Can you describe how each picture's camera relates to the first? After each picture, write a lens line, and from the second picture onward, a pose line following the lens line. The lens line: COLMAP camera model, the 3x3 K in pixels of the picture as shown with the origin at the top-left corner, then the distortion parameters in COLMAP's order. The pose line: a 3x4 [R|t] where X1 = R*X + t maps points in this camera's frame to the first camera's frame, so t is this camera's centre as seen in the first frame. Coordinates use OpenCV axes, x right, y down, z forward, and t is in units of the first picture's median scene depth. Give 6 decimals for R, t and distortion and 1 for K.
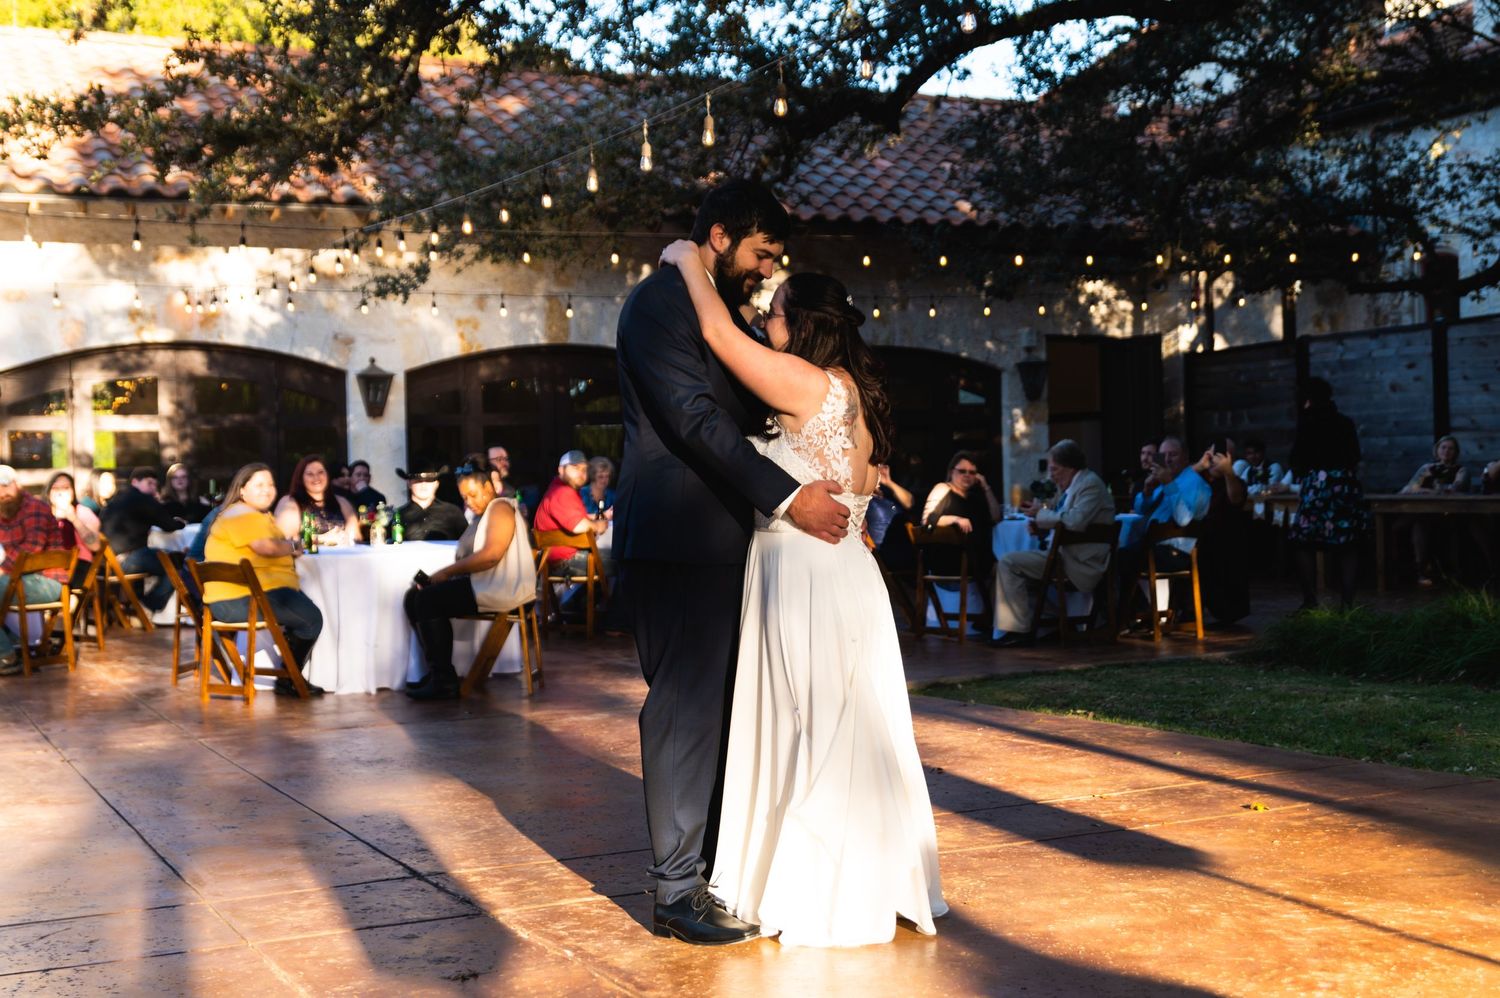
lens RADIAL K [[2015.3, 0, 750.0], [0, 2015.3, 499.0], [0, 0, 1]] dist [0.082758, 0.006545]
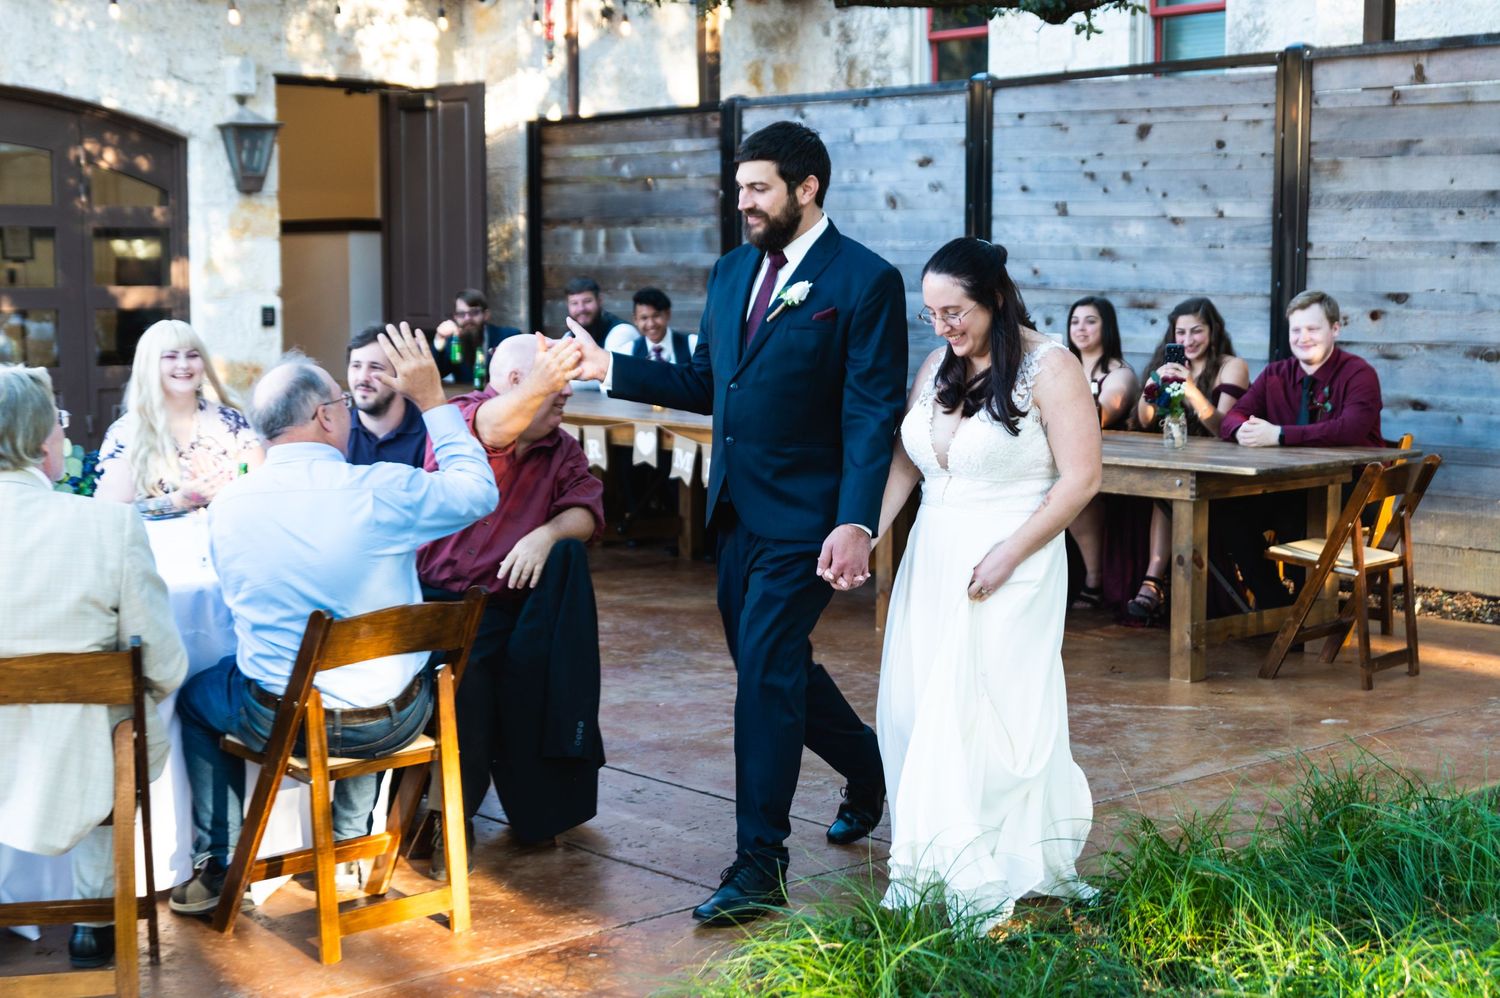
lens RADIAL K [[2395.4, 0, 750.0], [0, 2395.4, 499.0], [0, 0, 1]] dist [-0.025596, -0.120371]
pose [[0.959842, 0.000715, 0.280539, 0.090840], [-0.024626, 0.996351, 0.081718, -0.023895], [-0.279457, -0.085345, 0.956358, 0.351491]]
